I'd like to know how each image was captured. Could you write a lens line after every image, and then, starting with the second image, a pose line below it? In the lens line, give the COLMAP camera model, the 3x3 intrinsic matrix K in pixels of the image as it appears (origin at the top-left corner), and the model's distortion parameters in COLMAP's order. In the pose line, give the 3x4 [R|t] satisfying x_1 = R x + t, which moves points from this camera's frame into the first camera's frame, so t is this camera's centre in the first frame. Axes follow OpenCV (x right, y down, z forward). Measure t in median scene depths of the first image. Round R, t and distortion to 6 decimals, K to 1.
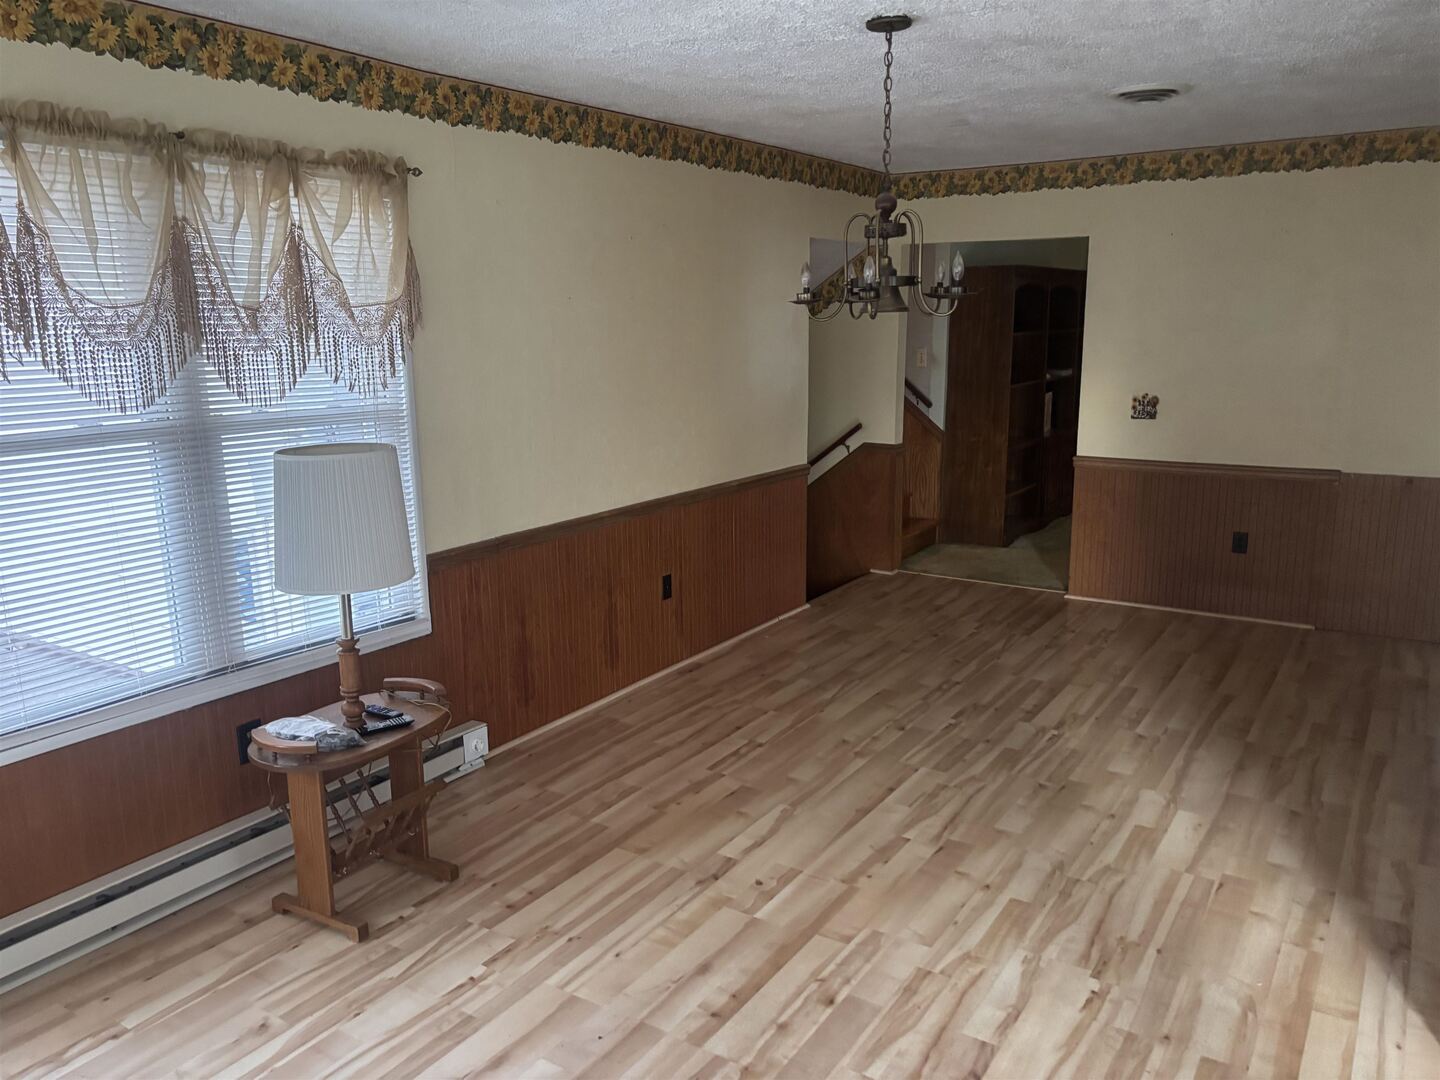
lens RADIAL K [[1087.2, 0, 718.8], [0, 1087.2, 541.0], [0, 0, 1]] dist [0.008157, -0.004464]
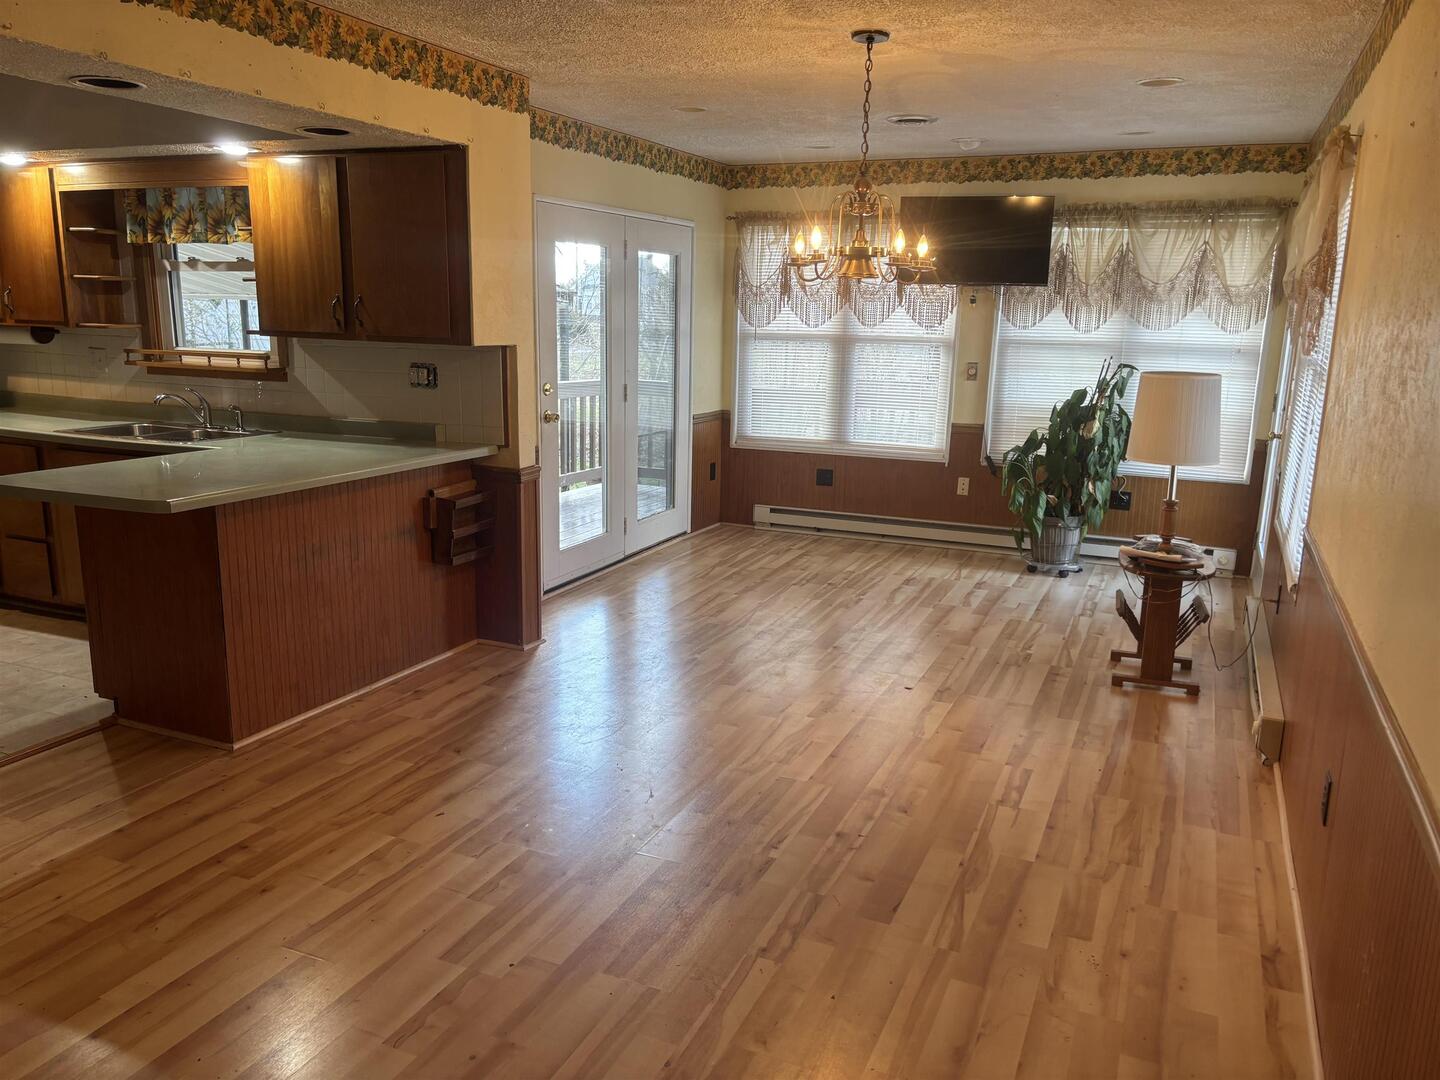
lens RADIAL K [[1087.2, 0, 719.5], [0, 1087.2, 542.6], [0, 0, 1]] dist [0.008157, -0.004464]
pose [[-0.987348, 0.031958, -0.155312, 0.369551], [-0.034190, 0.913533, 0.405324, -0.318014], [0.154836, 0.405506, -0.900883, 1.624447]]
